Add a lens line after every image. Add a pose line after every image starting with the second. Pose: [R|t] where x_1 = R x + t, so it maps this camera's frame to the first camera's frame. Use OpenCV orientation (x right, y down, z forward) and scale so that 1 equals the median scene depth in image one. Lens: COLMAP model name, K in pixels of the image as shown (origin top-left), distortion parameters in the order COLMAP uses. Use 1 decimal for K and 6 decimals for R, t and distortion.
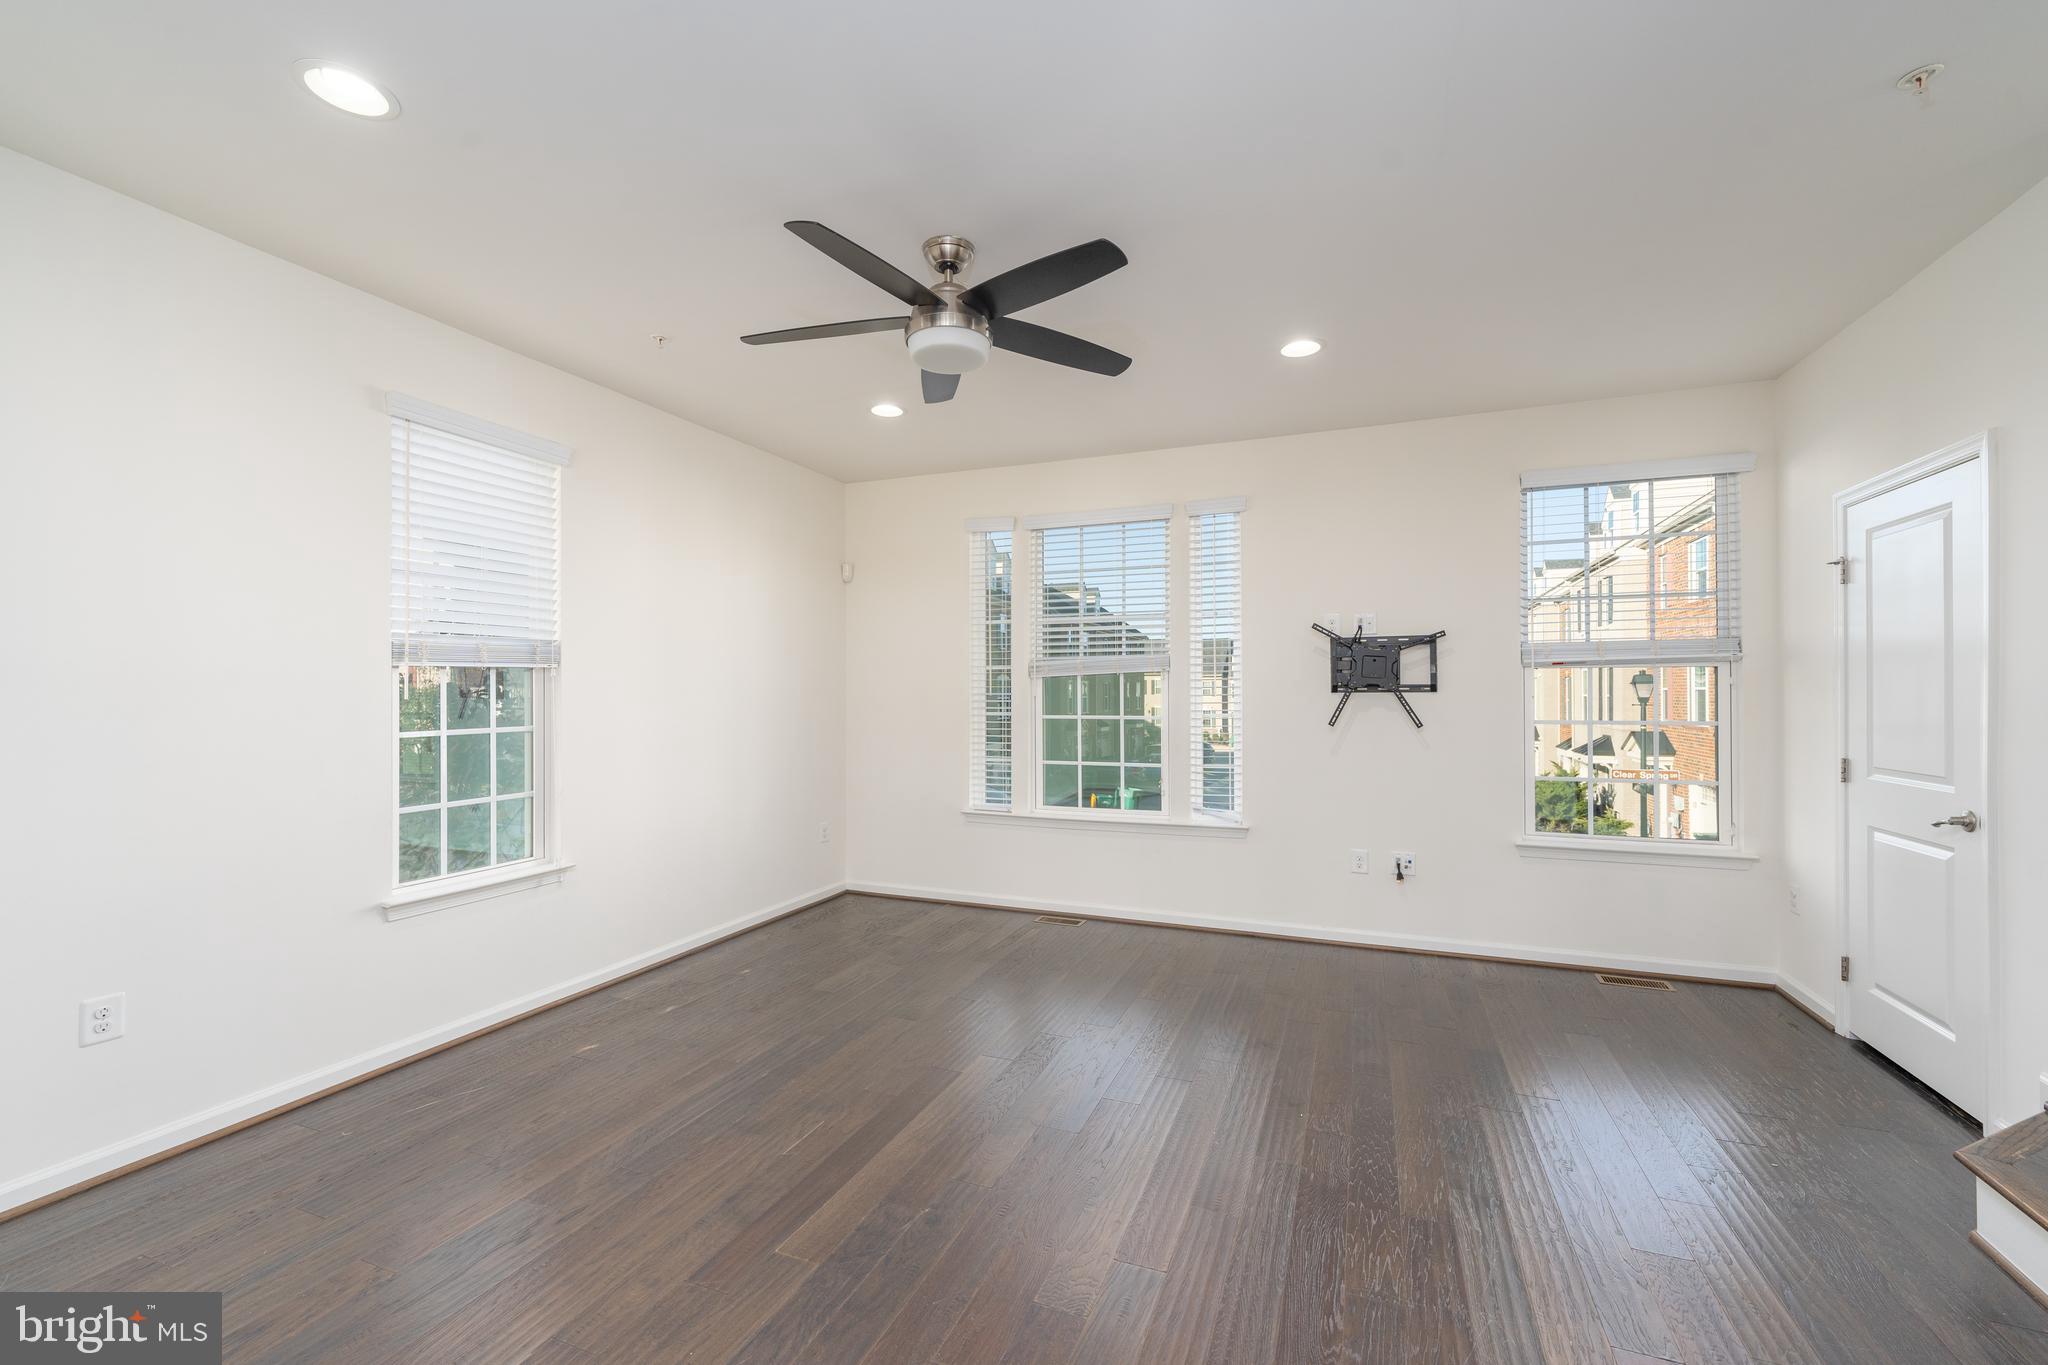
lens RADIAL K [[846.3, 0, 1035.1], [0, 846.3, 686.9], [0, 0, 1]] dist [0.000102, -0.000488]
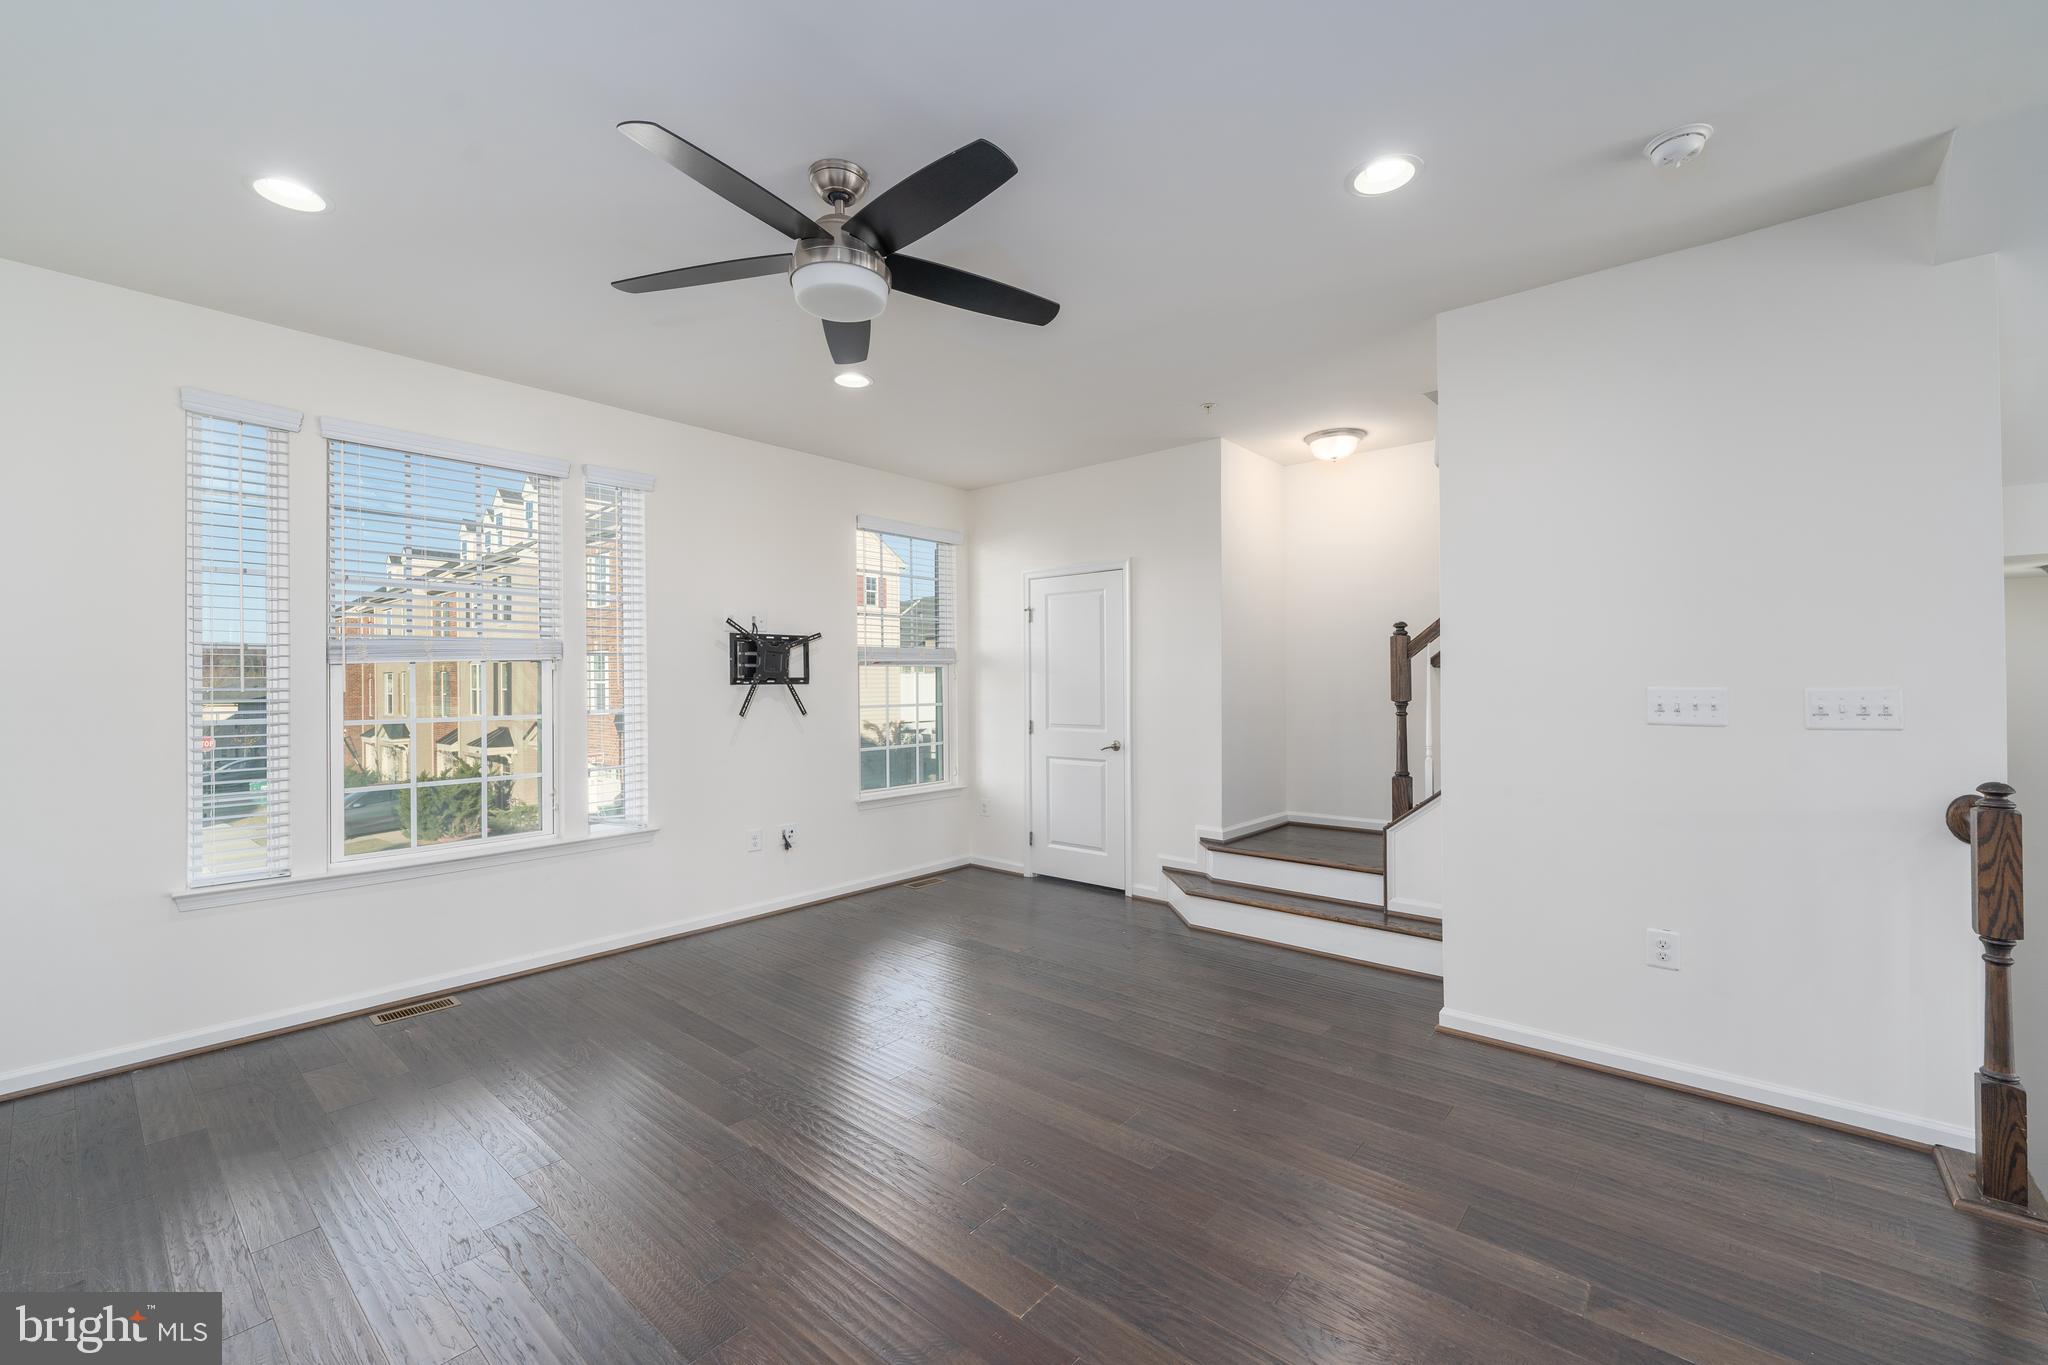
lens RADIAL K [[846.3, 0, 1009.1], [0, 846.3, 680.2], [0, 0, 1]] dist [0.000102, -0.000488]
pose [[0.316552, 0.003283, 0.948570, -0.554366], [-0.001820, 0.999994, -0.002854, 0.003668], [-0.948574, -0.000823, 0.316556, 0.354464]]
